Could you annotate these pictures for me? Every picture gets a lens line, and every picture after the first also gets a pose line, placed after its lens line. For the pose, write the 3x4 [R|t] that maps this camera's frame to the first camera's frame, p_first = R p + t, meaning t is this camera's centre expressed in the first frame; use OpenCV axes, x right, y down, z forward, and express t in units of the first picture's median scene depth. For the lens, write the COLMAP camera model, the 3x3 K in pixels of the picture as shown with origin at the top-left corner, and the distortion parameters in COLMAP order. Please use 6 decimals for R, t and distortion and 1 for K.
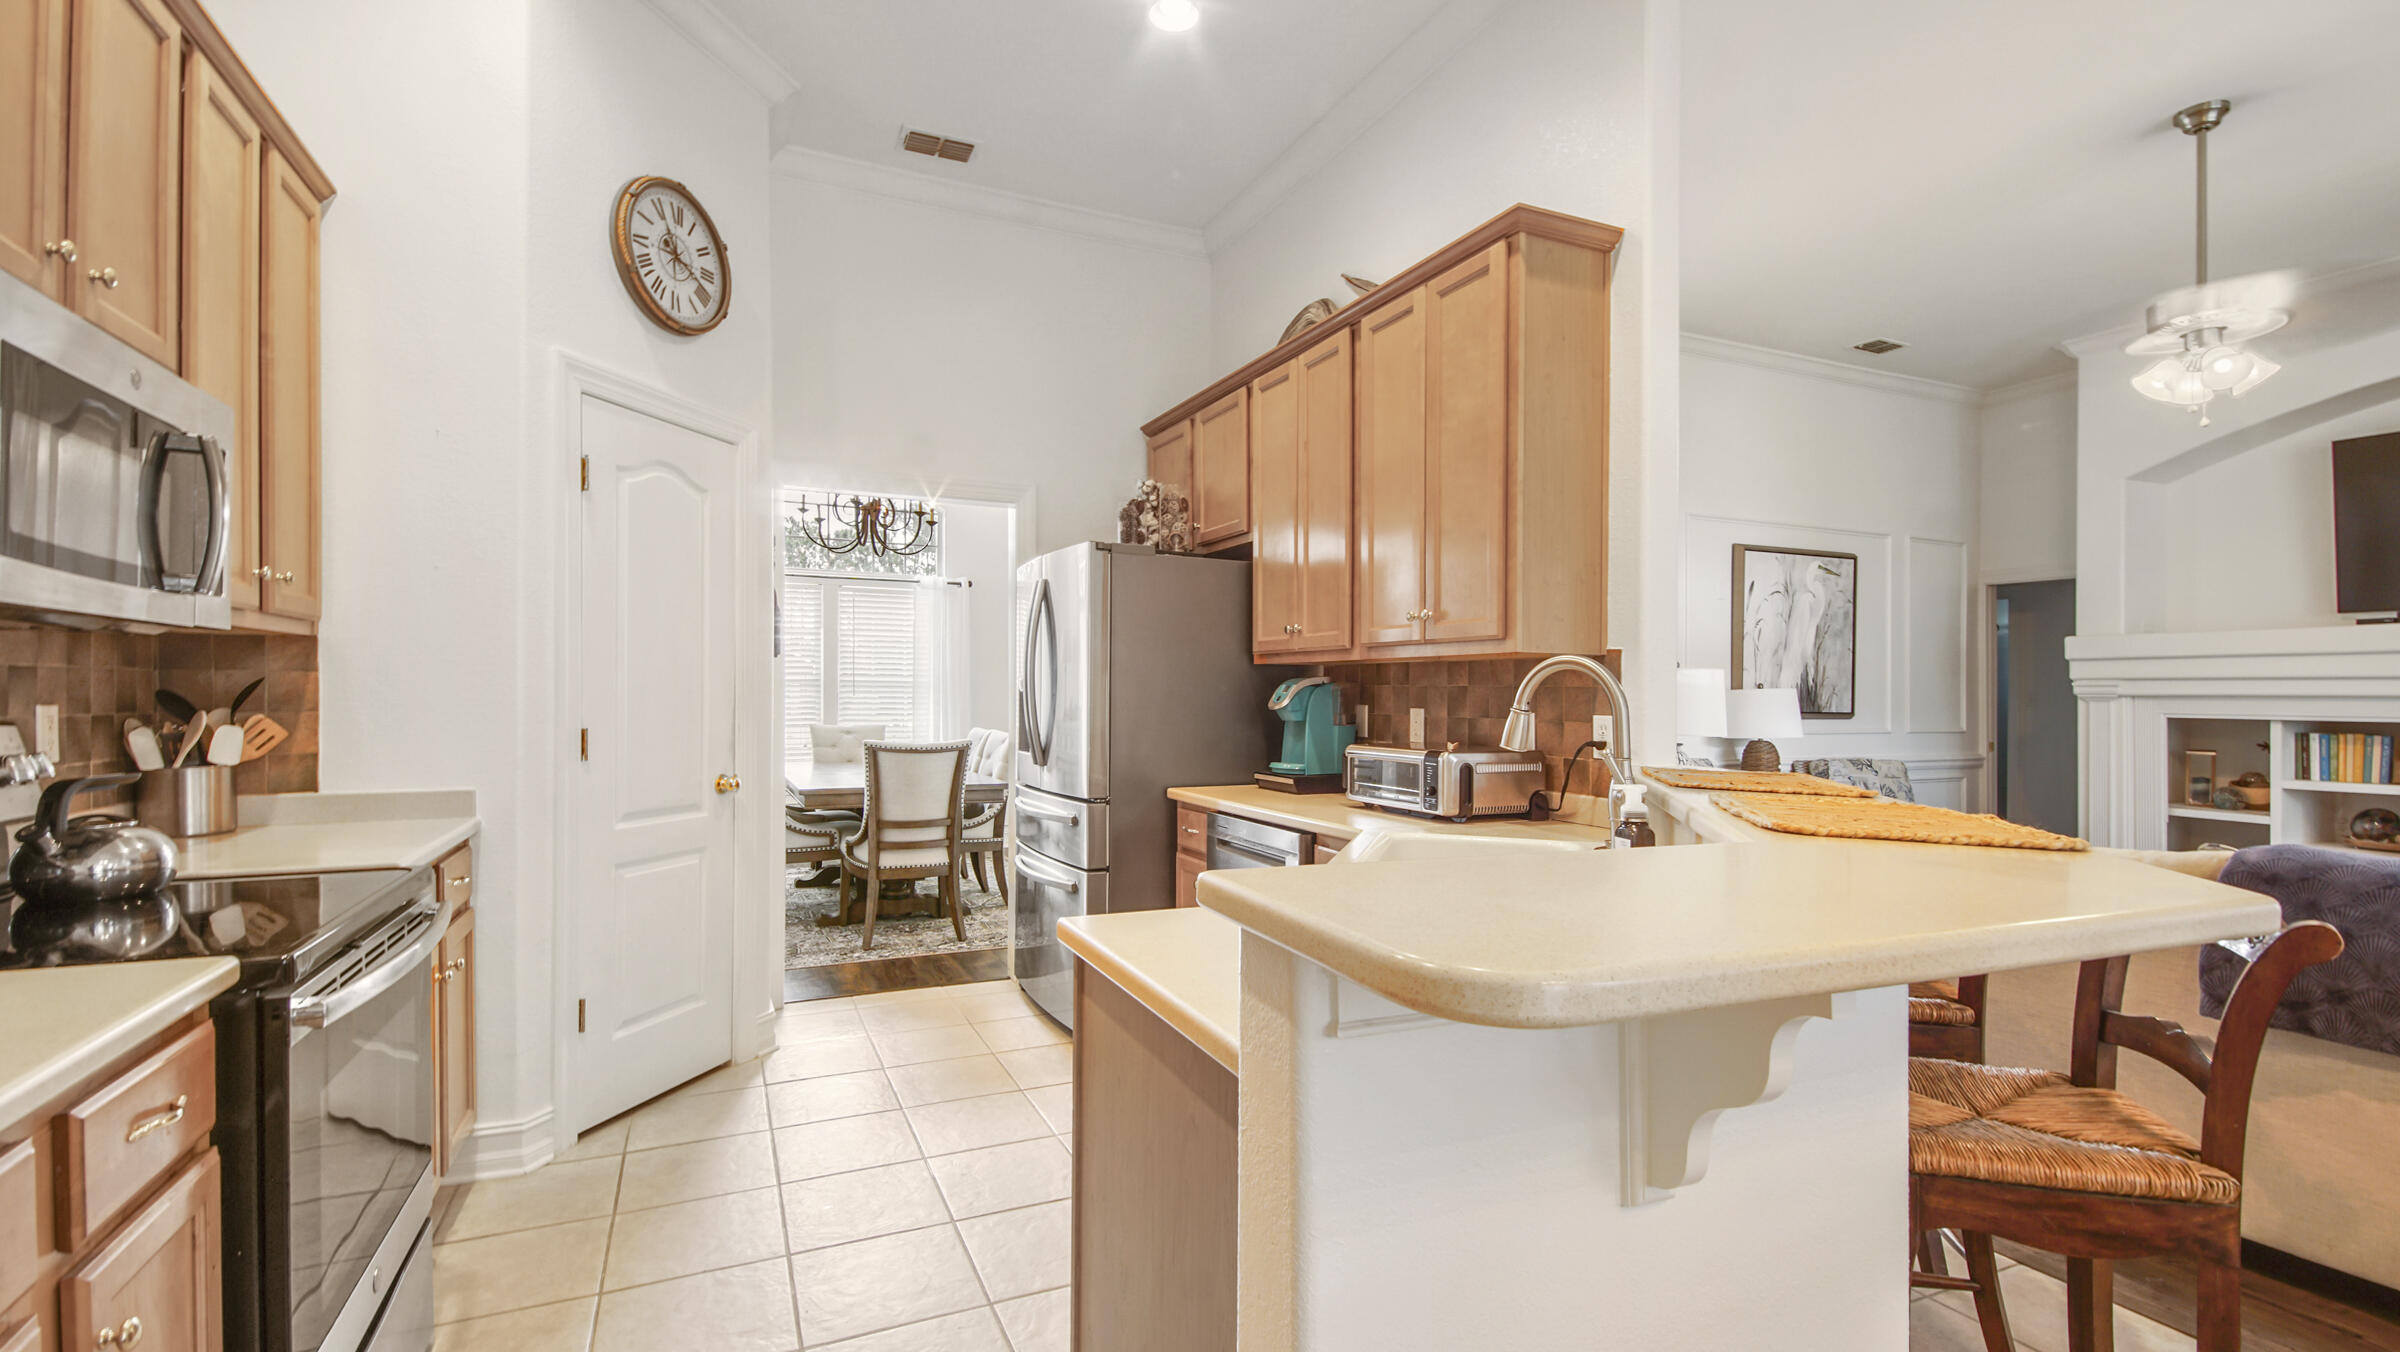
lens RADIAL K [[1070.8, 0, 1190.3], [0, 1070.8, 686.7], [0, 0, 1]] dist [0.002599, -0.000154]
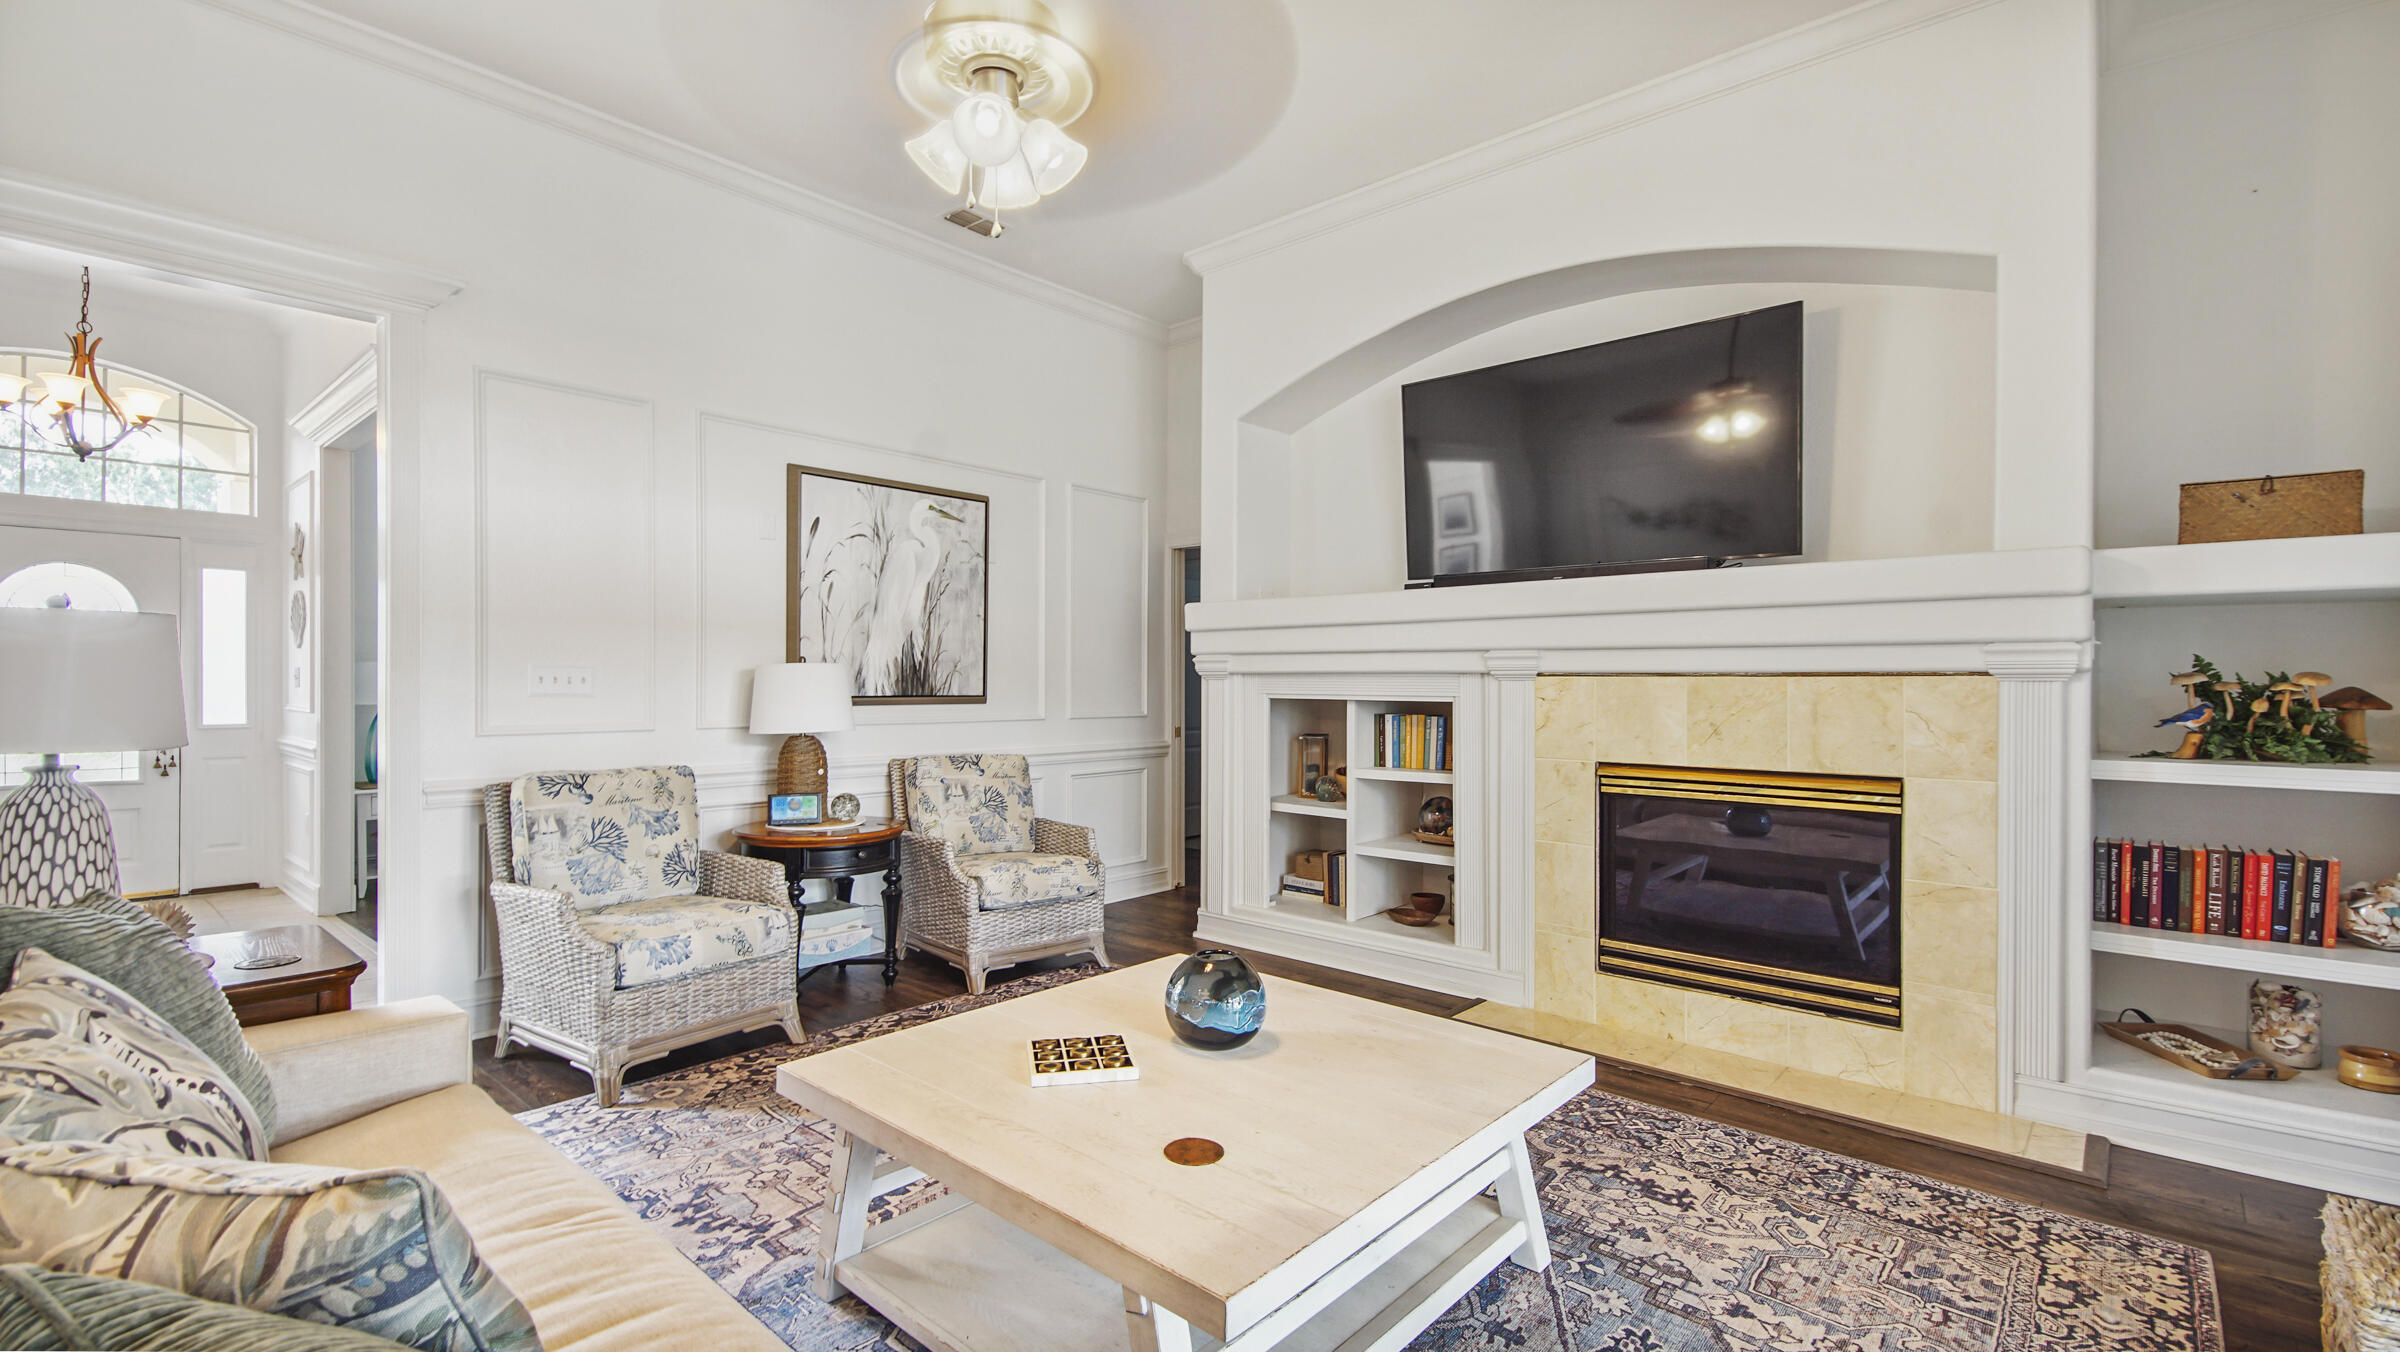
lens RADIAL K [[1070.8, 0, 1199.8], [0, 1070.8, 678.9], [0, 0, 1]] dist [0.002599, -0.000154]
pose [[0.906465, -0.001031, 0.422280, 0.453567], [-0.001455, 0.999983, 0.005566, 0.007837], [-0.422279, -0.005660, 0.906448, 0.223749]]
